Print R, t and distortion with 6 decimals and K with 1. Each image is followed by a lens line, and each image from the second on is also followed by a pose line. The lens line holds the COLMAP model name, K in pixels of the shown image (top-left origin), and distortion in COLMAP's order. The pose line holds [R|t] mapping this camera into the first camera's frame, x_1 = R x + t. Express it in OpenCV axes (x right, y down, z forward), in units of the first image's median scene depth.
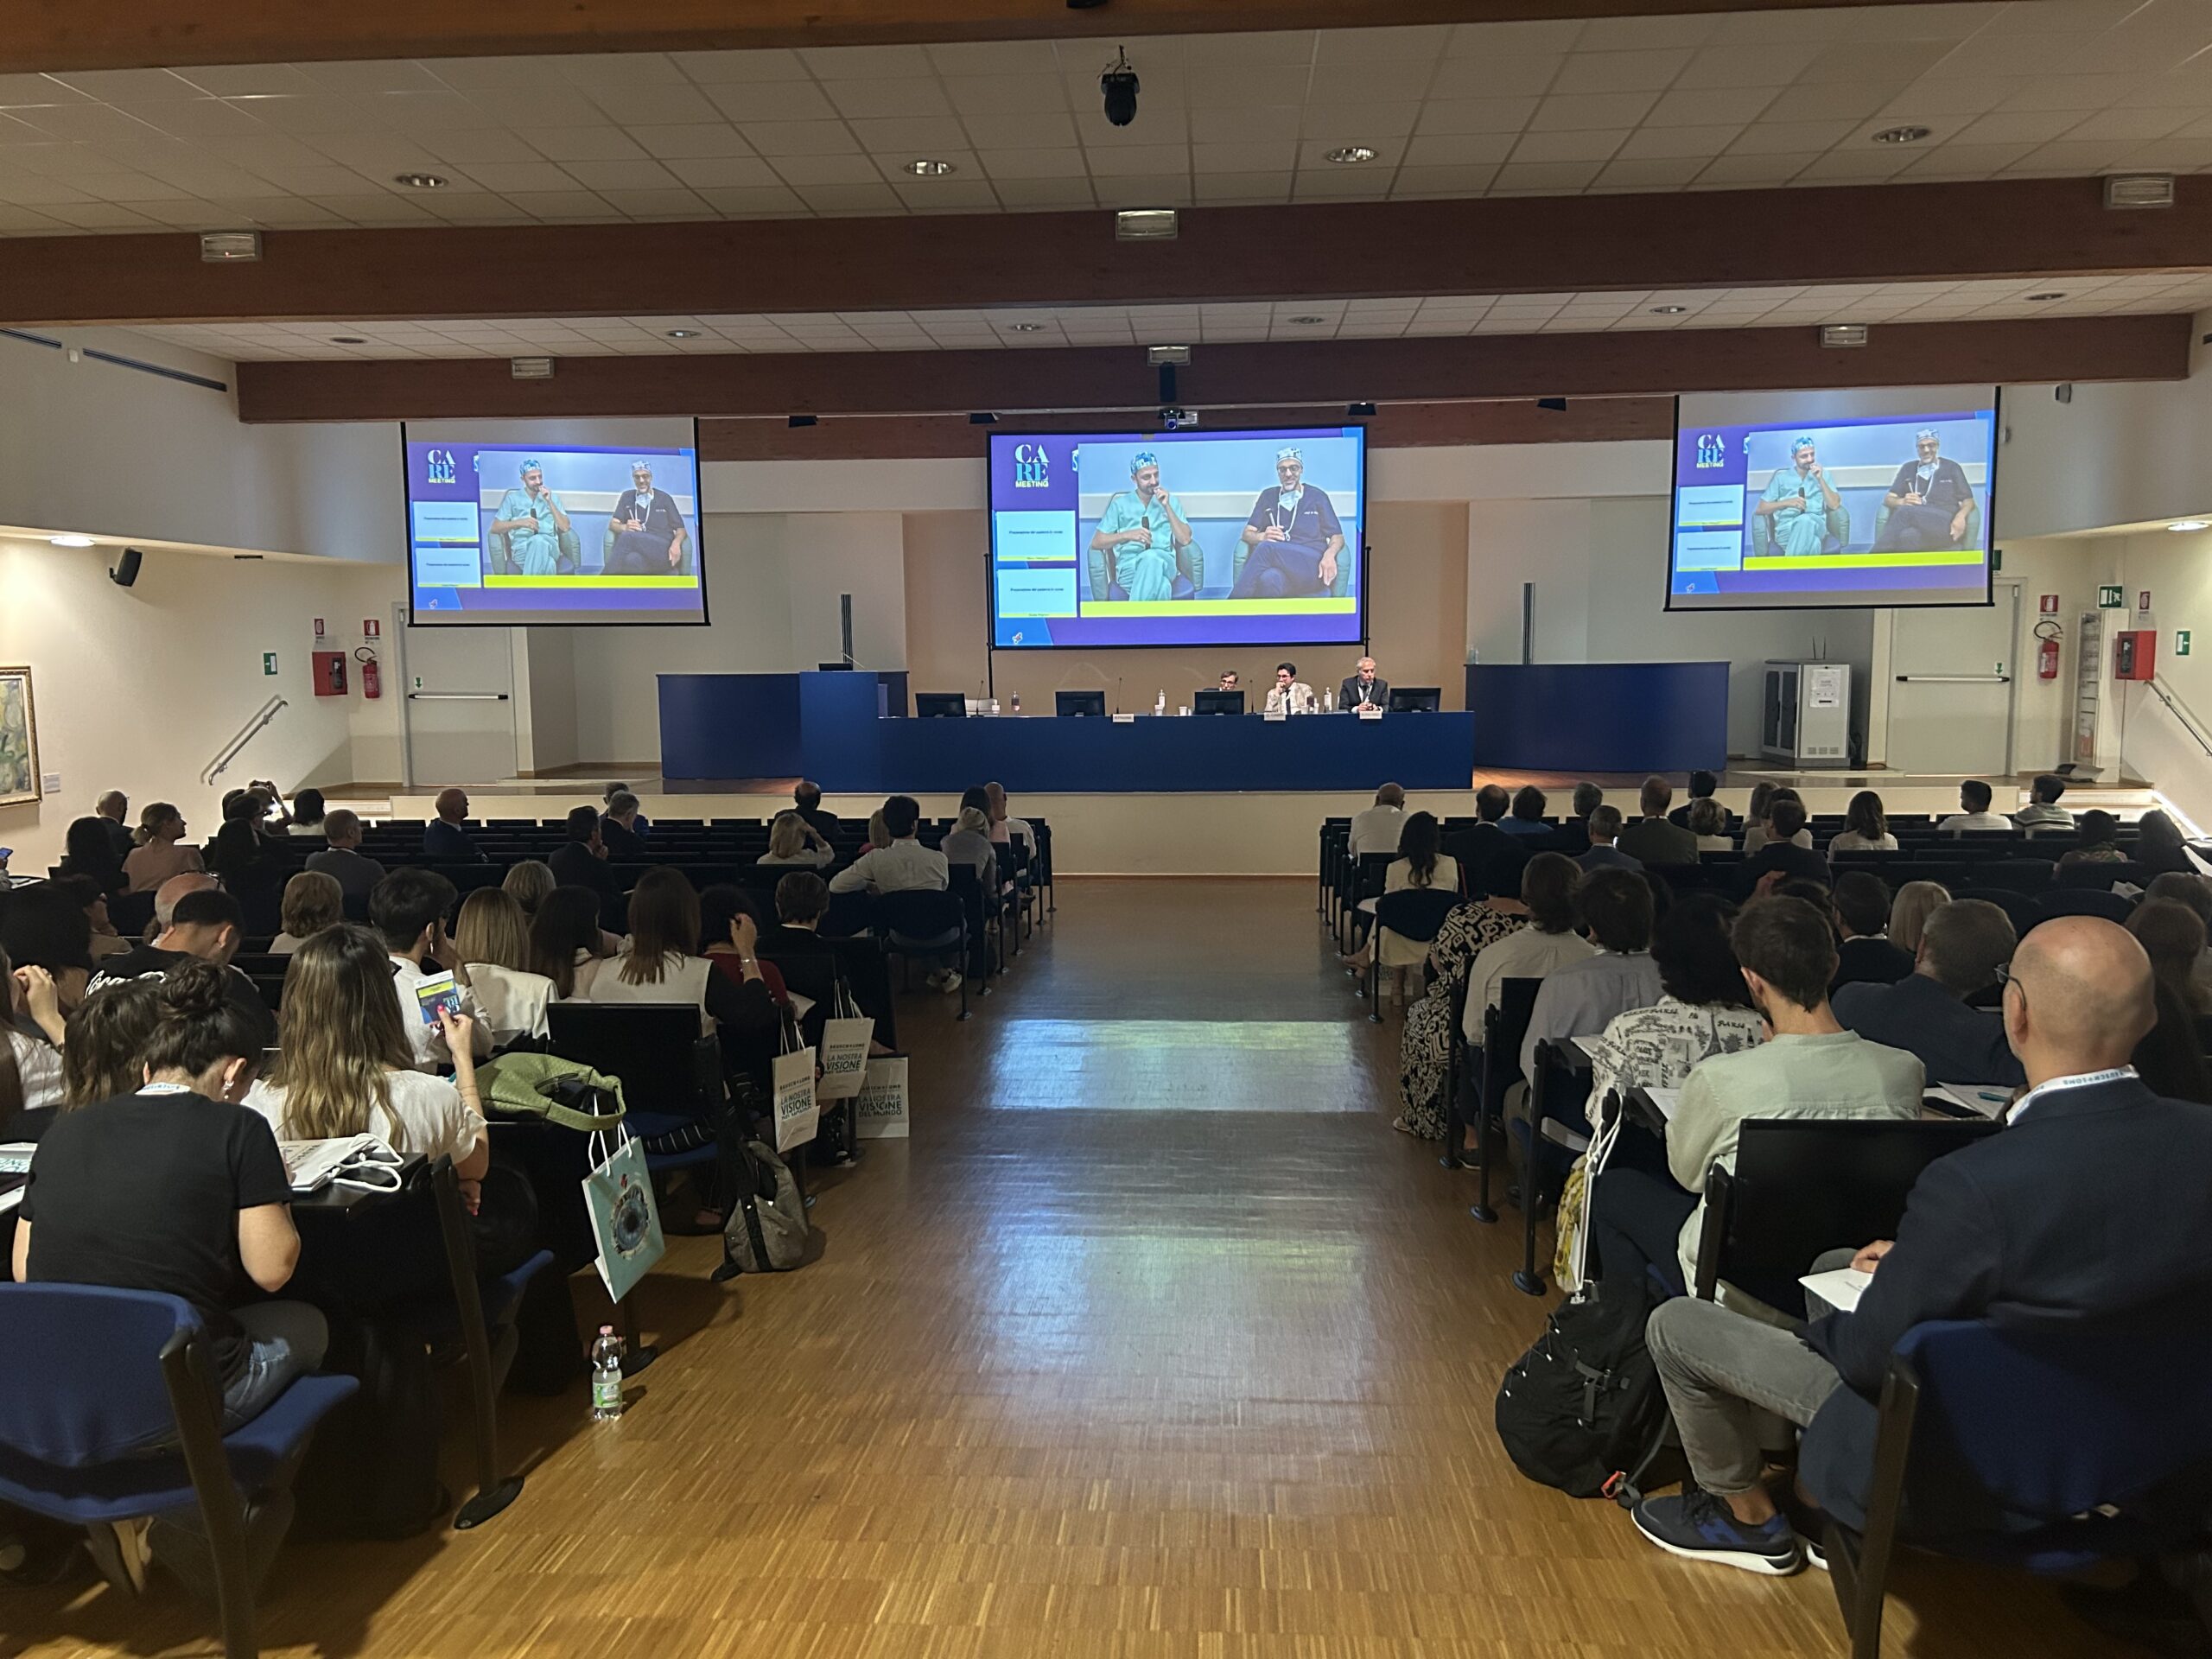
lens RADIAL K [[1658.1, 0, 1106.0], [0, 1658.1, 829.5], [0, 0, 1]] dist [0.068776, -0.143818]
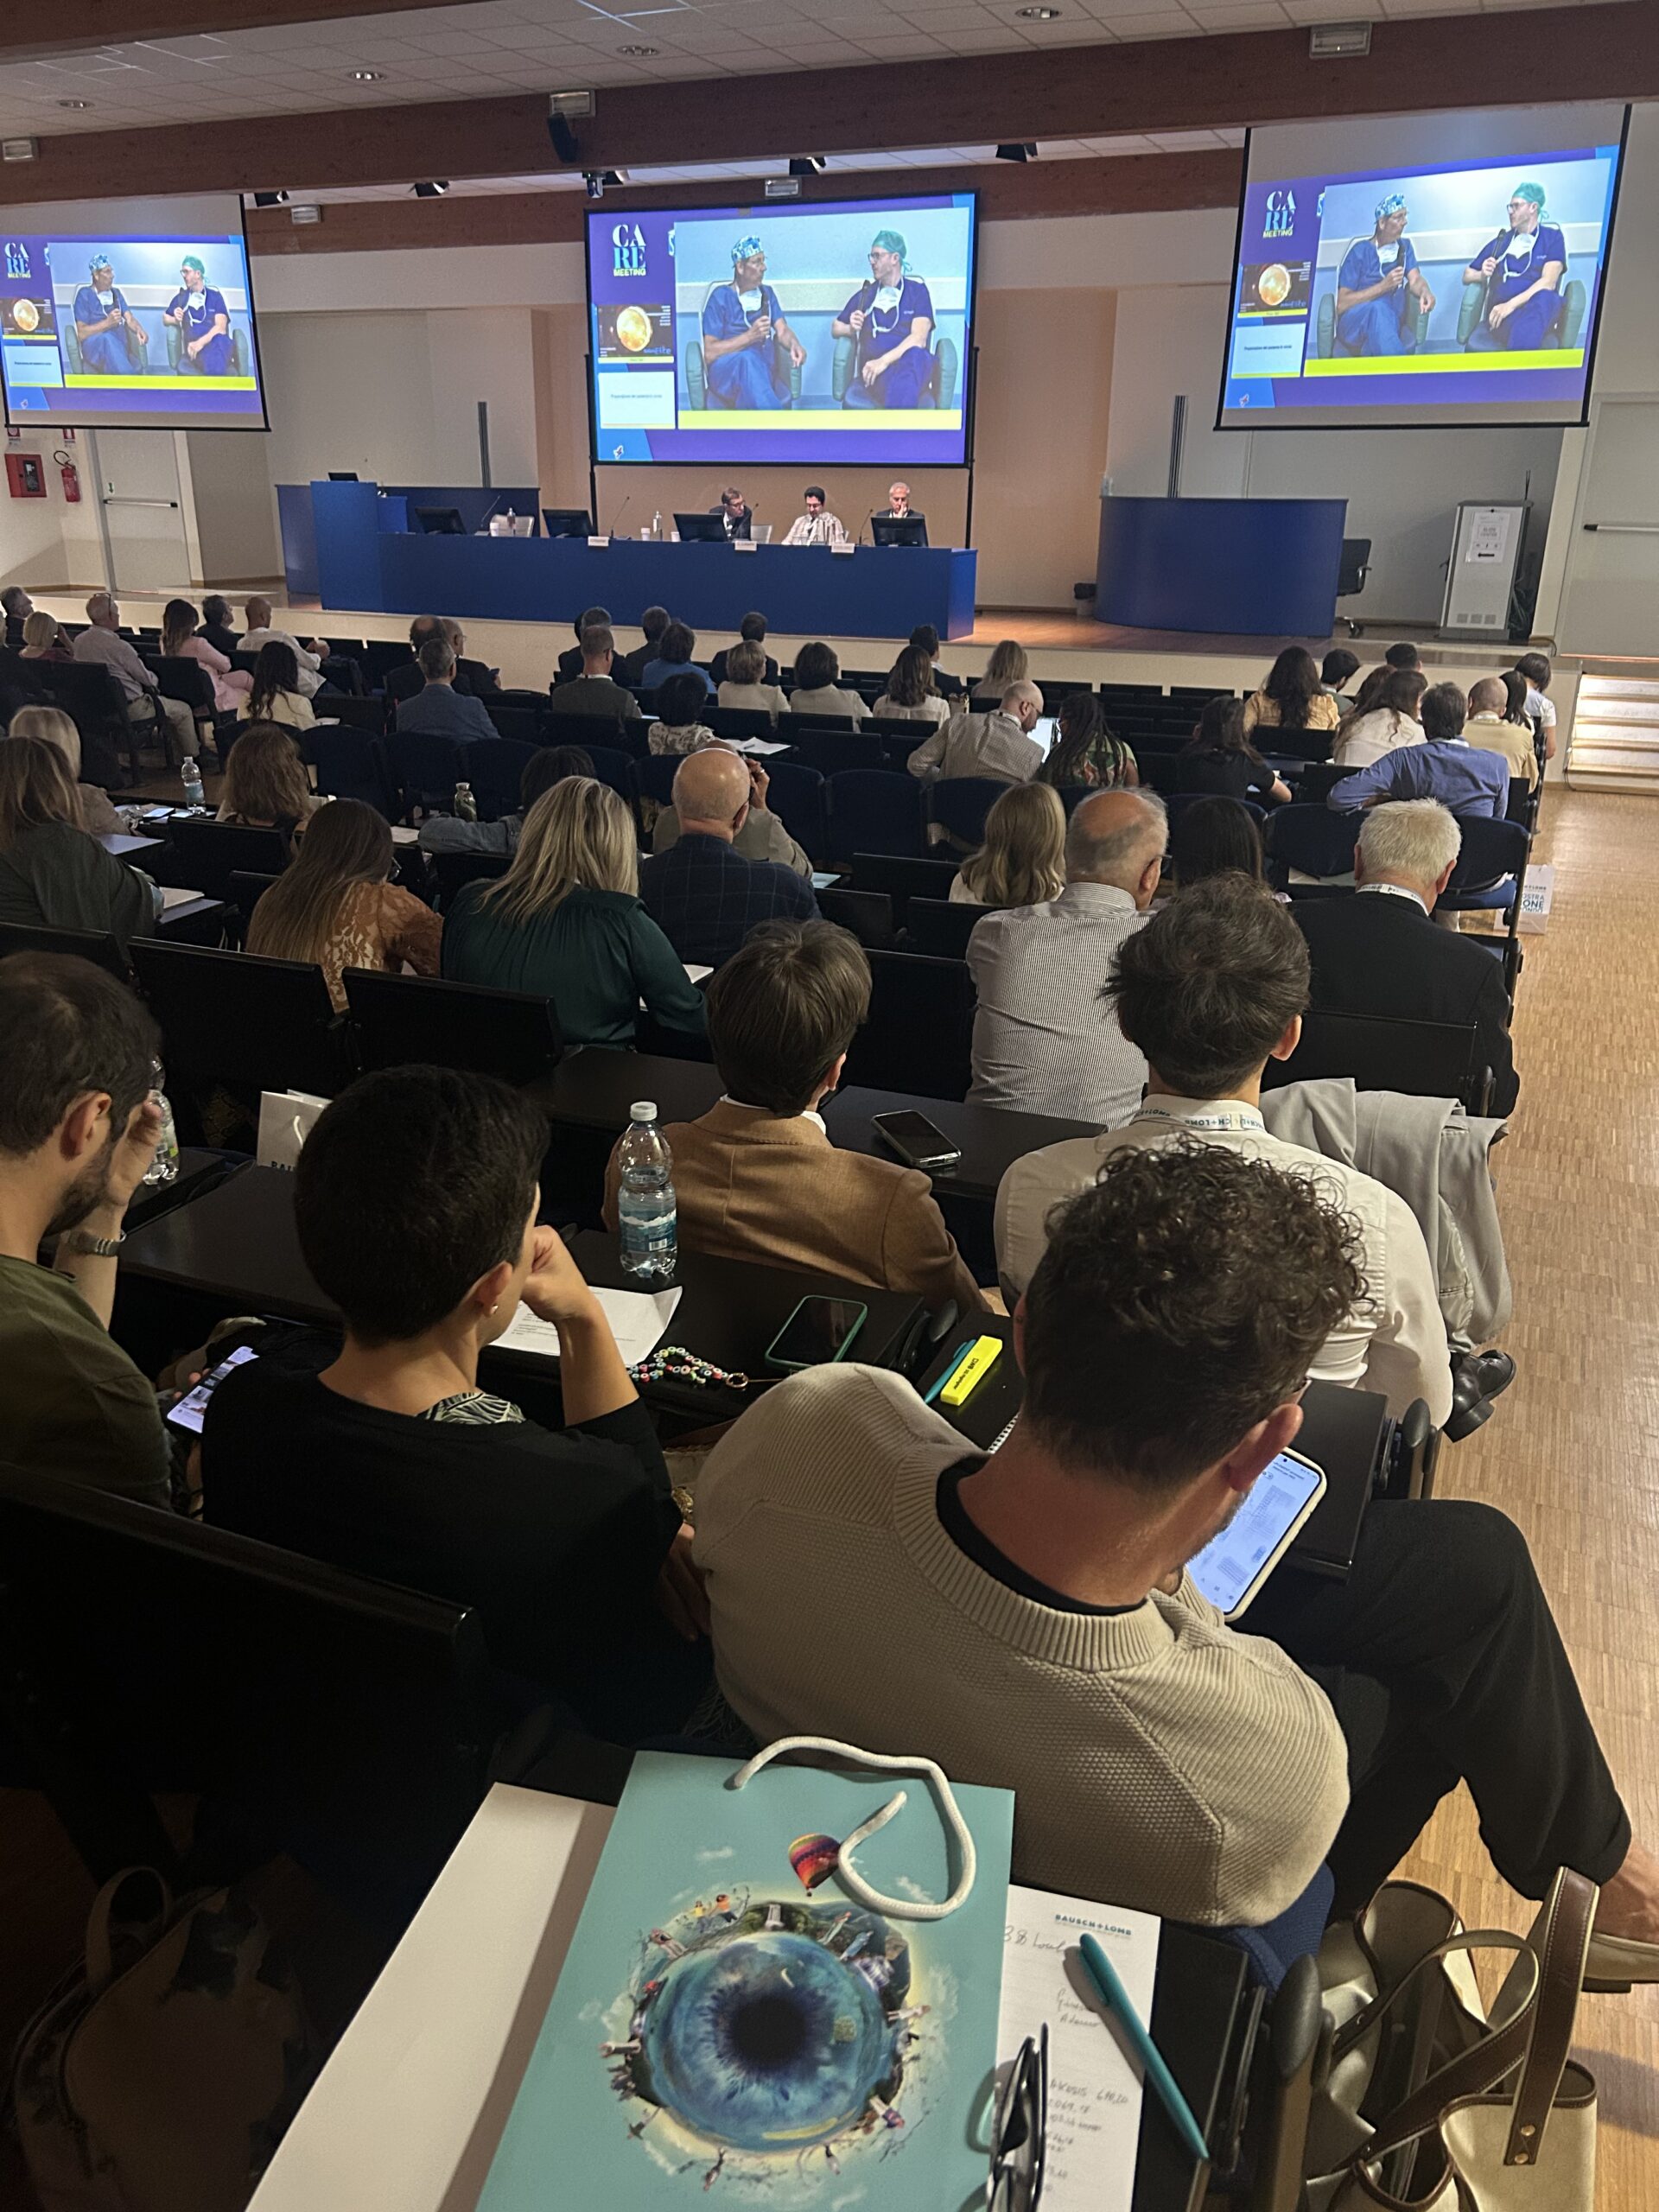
lens RADIAL K [[1677.2, 0, 829.5], [0, 1677.2, 1106.0], [0, 0, 1]] dist [-0.000413, 0.007980]
pose [[0.945110, 0.134983, -0.297566, 0.395000], [-0.058313, 0.965741, 0.252871, -0.005949], [0.321505, -0.221639, 0.920603, 0.090952]]
